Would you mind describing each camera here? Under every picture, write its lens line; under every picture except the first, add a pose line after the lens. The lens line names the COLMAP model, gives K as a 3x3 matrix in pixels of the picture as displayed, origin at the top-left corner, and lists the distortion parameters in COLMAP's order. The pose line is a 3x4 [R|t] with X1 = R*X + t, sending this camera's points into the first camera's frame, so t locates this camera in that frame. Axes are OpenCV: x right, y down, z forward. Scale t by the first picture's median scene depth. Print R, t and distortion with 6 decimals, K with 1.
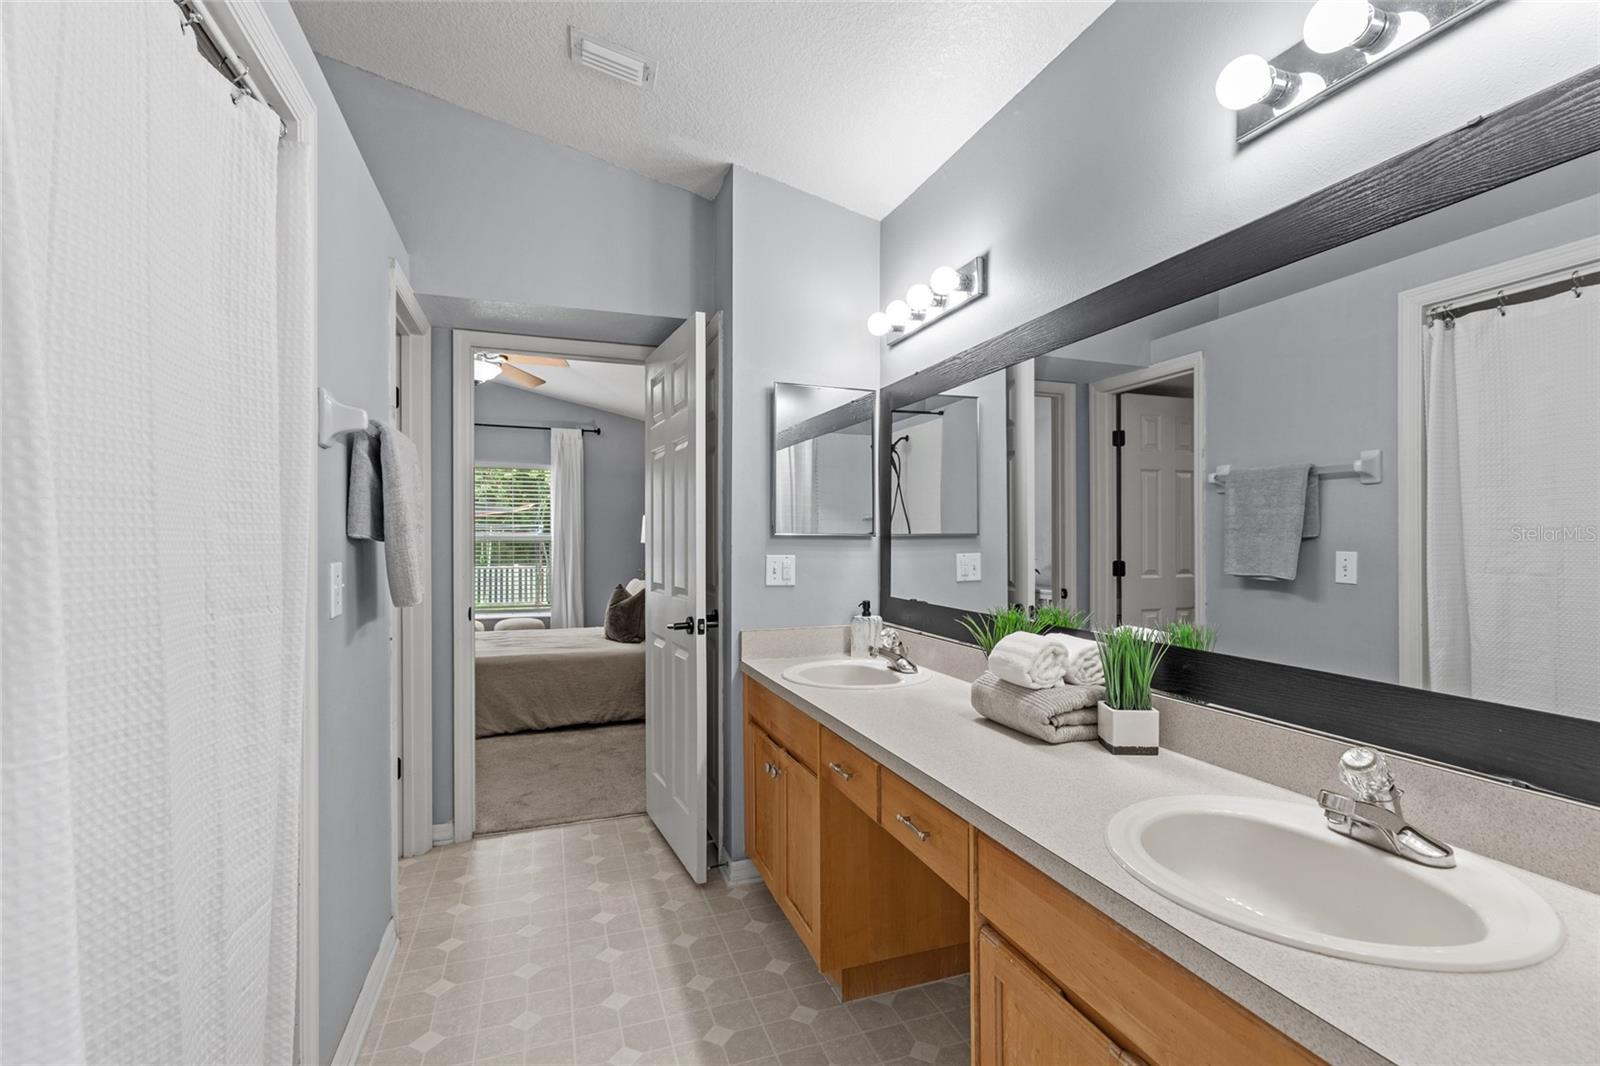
lens RADIAL K [[719.3, 0, 794.8], [0, 719.3, 537.1], [0, 0, 1]] dist [0.002260, 0.000603]
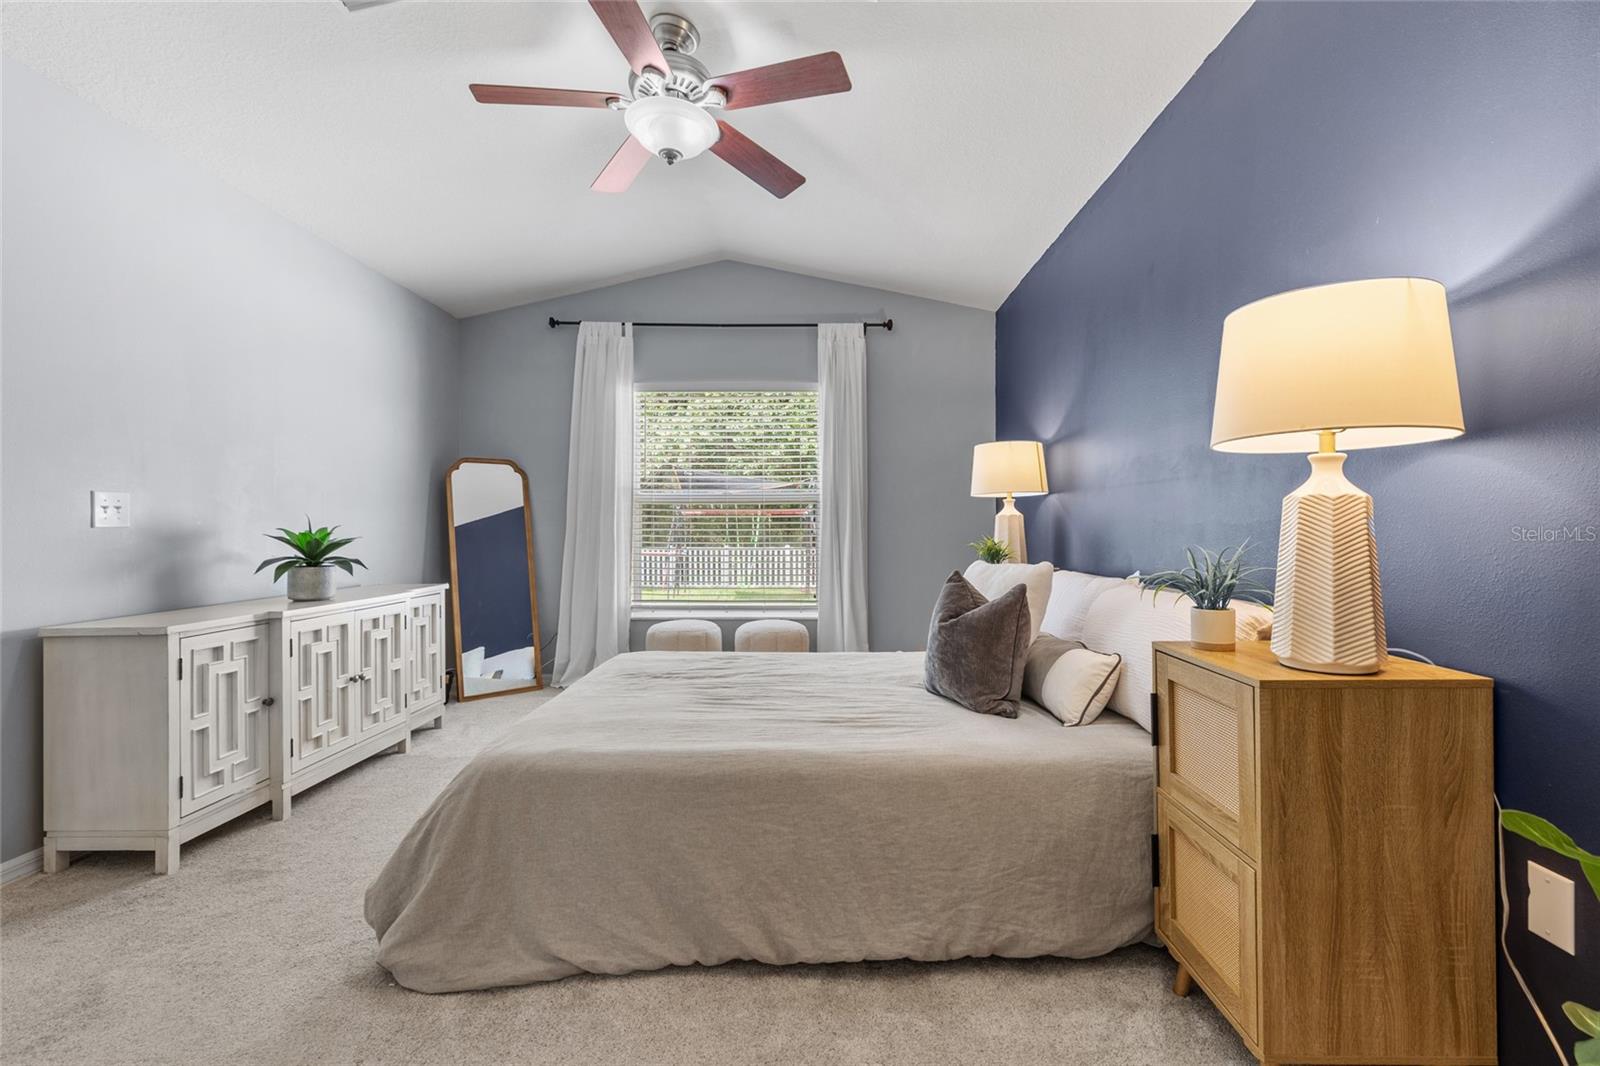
lens RADIAL K [[719.3, 0, 795.5], [0, 719.3, 518.0], [0, 0, 1]] dist [0.002260, 0.000603]
pose [[0.934446, -0.003713, -0.356085, -0.149029], [0.000856, 0.999966, -0.008179, 0.028891], [0.356104, 0.007338, 0.934418, 0.454202]]
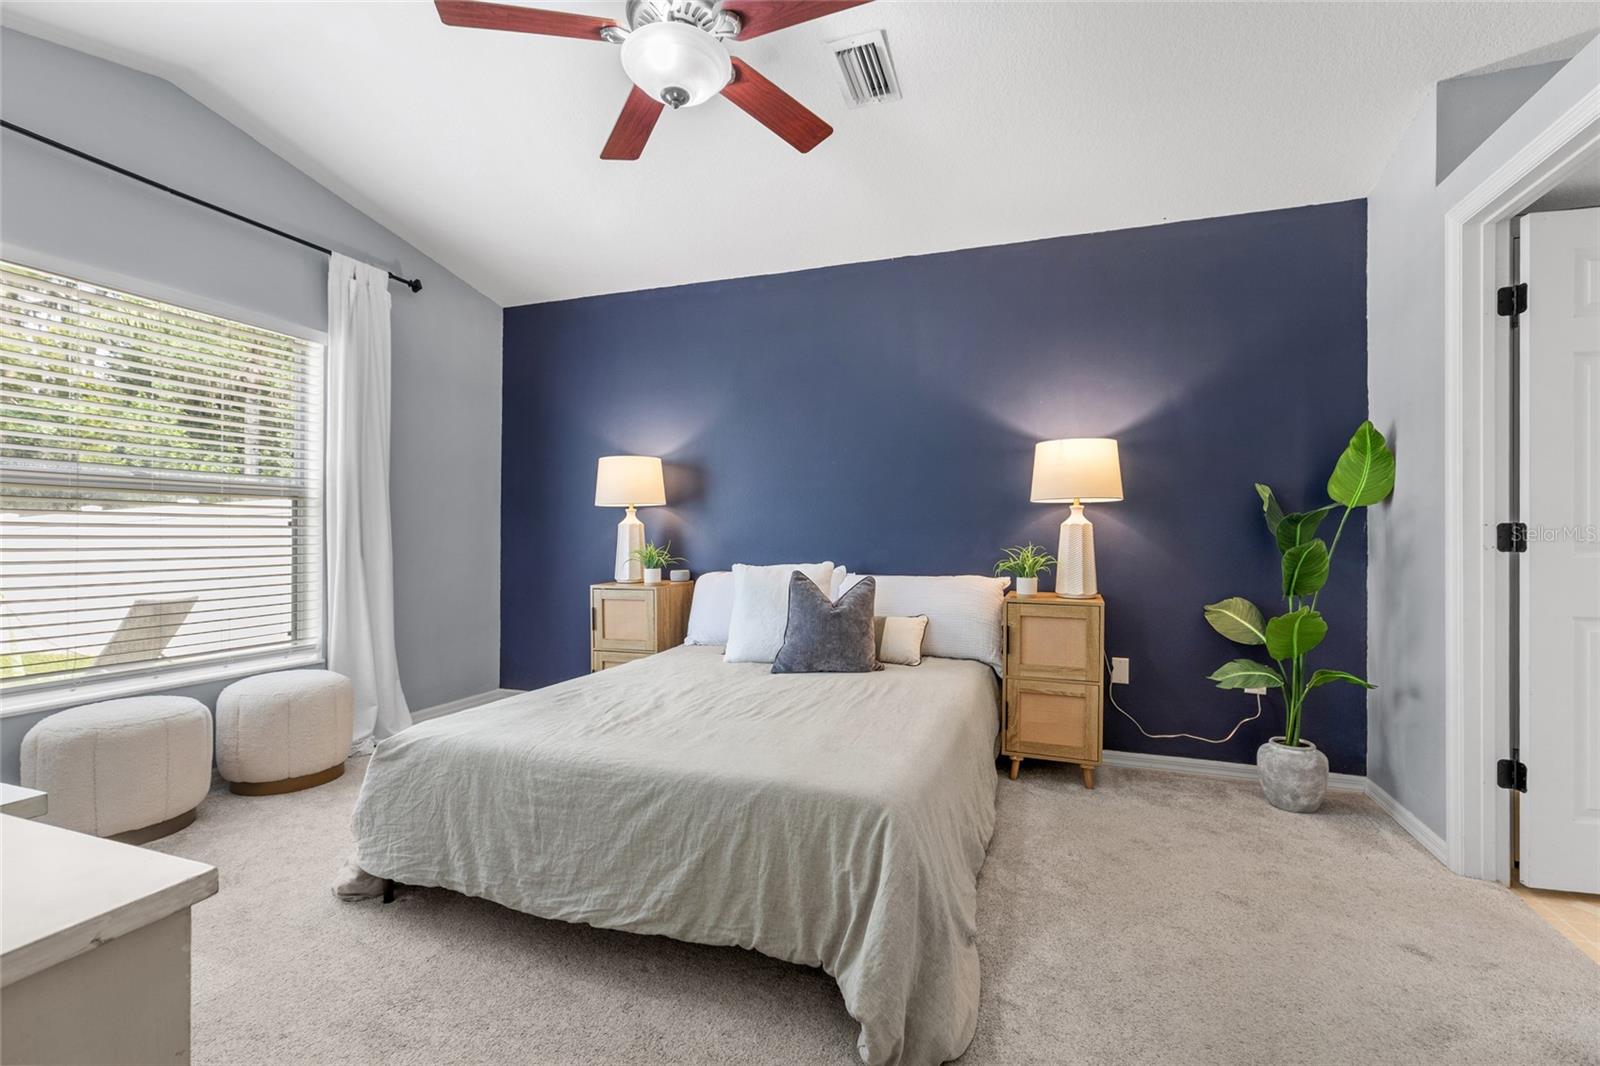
lens RADIAL K [[719.3, 0, 804.2], [0, 719.3, 529.9], [0, 0, 1]] dist [0.002260, 0.000603]
pose [[0.634654, 0.005865, 0.772775, -0.569107], [-0.009527, 0.999955, 0.000235, 0.026516], [-0.772738, -0.007512, 0.634681, 0.538272]]
